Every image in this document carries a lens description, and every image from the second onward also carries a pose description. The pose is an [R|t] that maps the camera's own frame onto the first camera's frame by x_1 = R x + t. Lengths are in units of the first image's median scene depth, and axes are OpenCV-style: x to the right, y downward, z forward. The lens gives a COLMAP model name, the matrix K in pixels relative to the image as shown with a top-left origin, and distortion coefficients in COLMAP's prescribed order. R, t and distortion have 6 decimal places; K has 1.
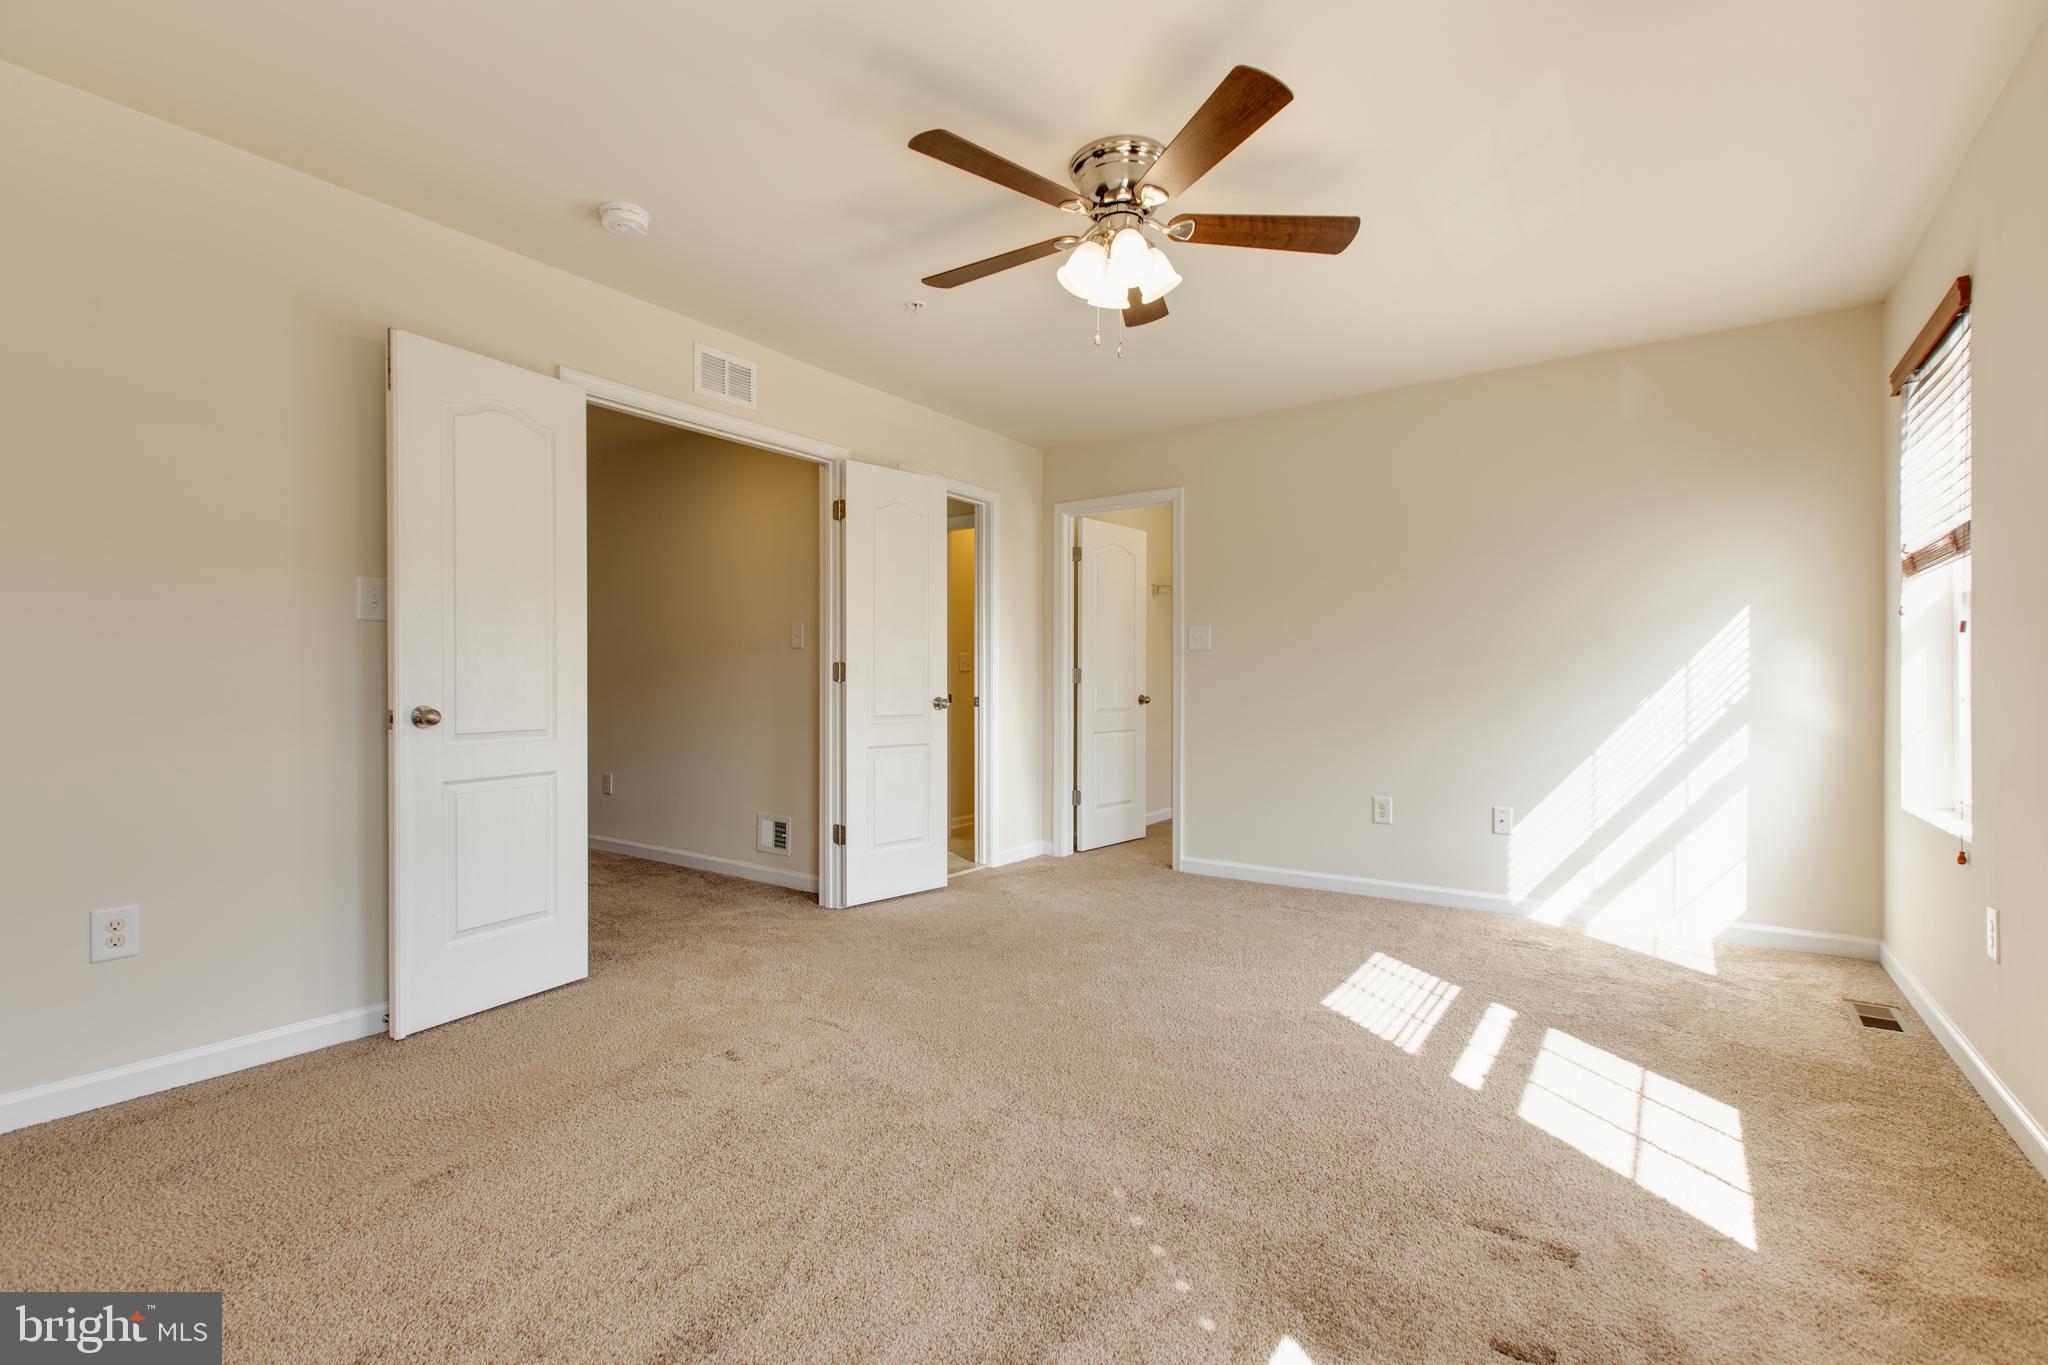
lens RADIAL K [[912.0, 0, 1016.9], [0, 912.0, 694.1], [0, 0, 1]] dist [0.003552, -0.001023]
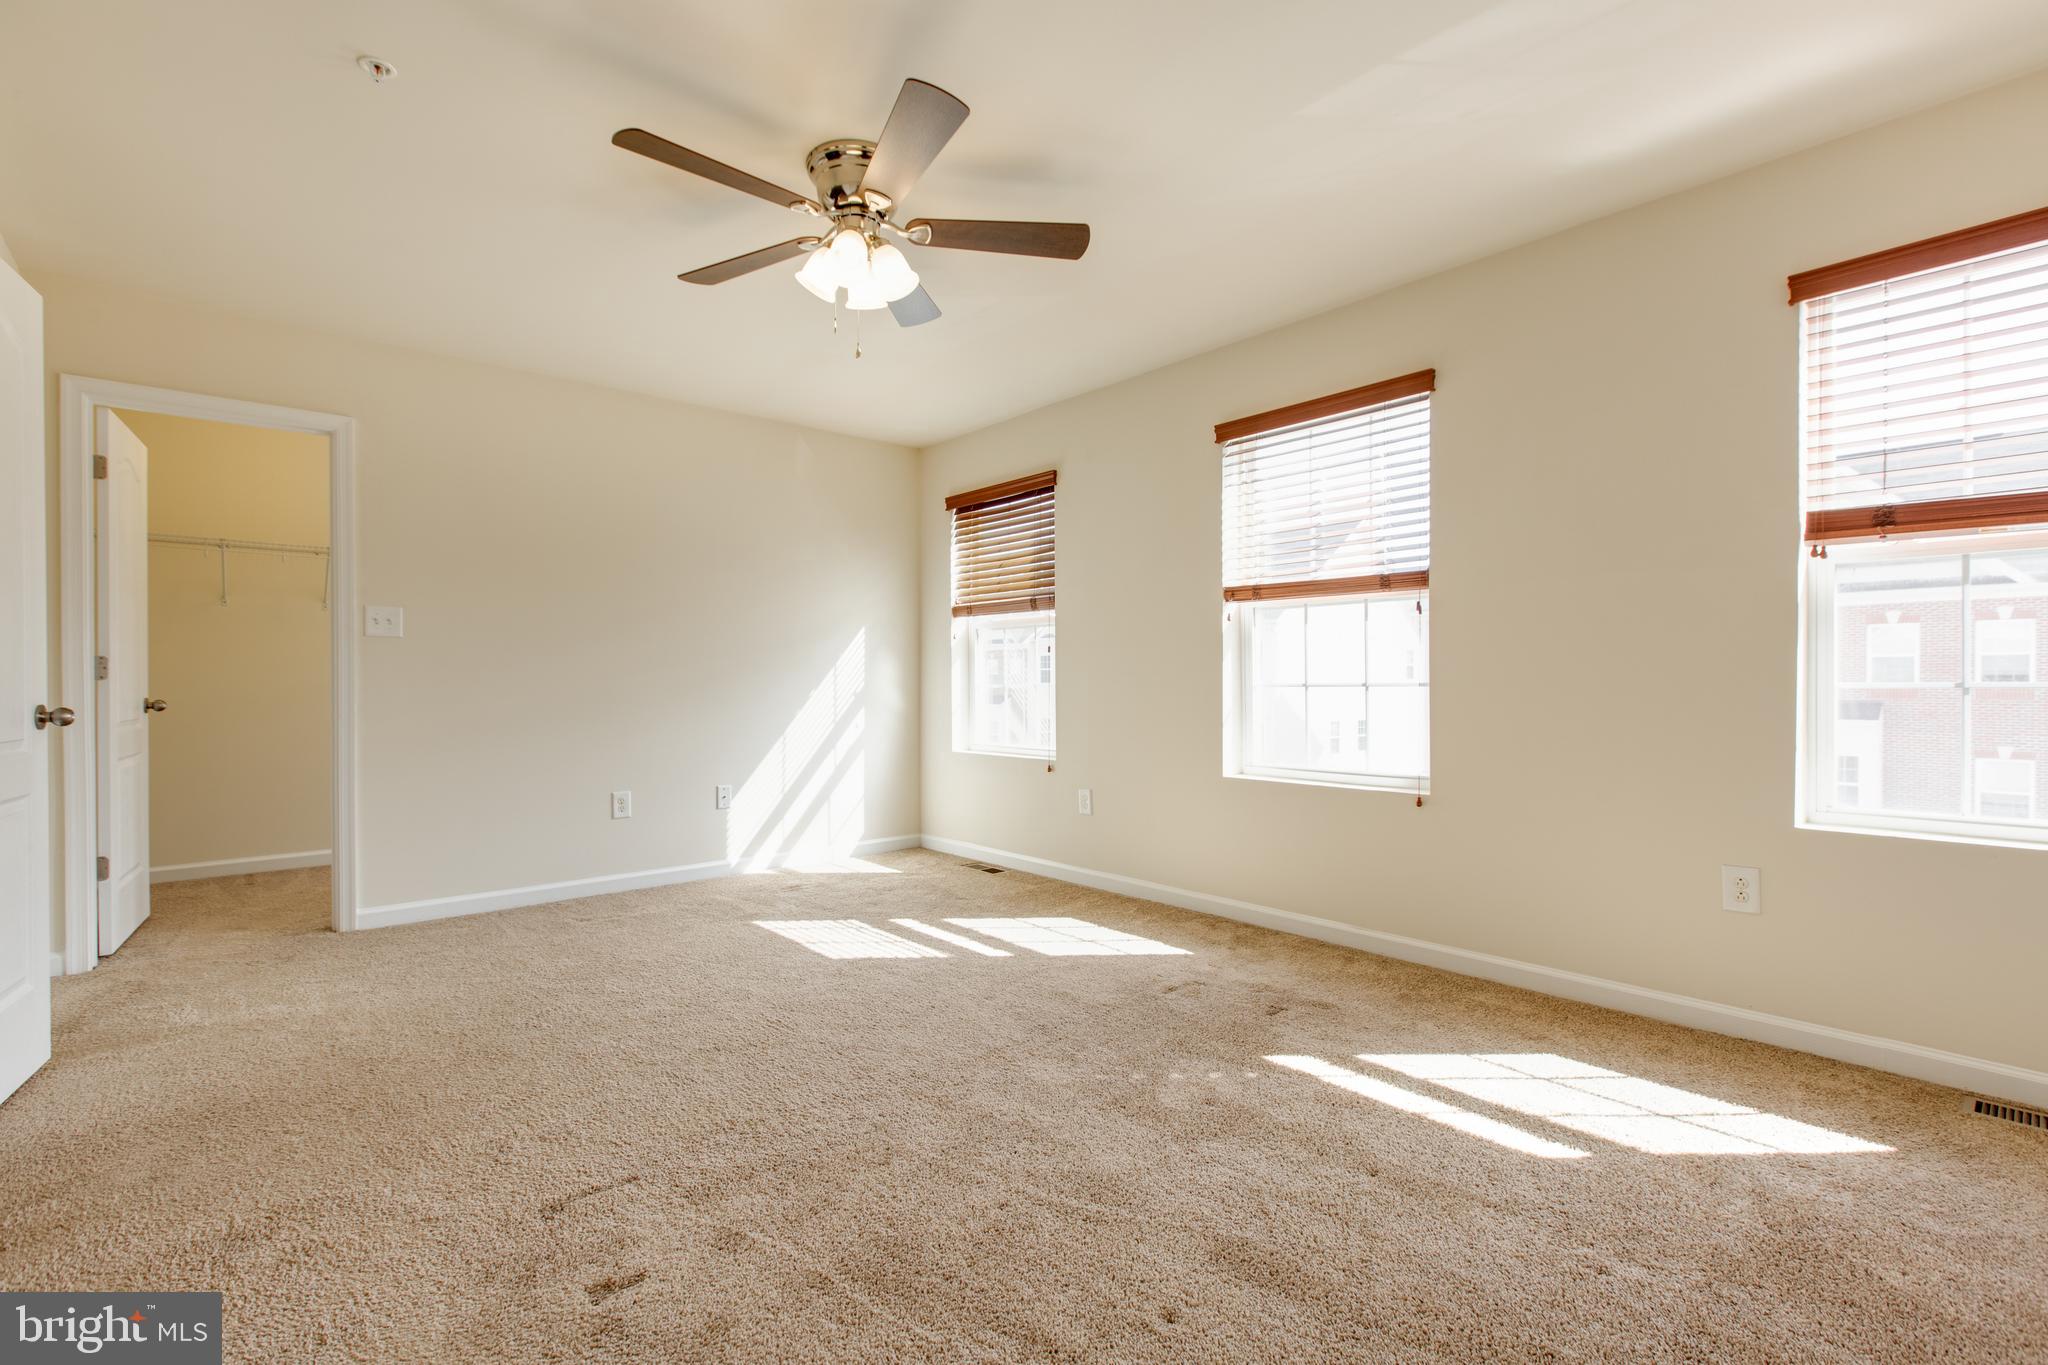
lens RADIAL K [[912.0, 0, 1022.7], [0, 912.0, 683.4], [0, 0, 1]] dist [0.003552, -0.001023]
pose [[0.234847, -0.005059, 0.972019, -0.609674], [0.011825, 0.999927, 0.002347, -0.005729], [-0.971960, 0.010943, 0.234889, 0.418885]]
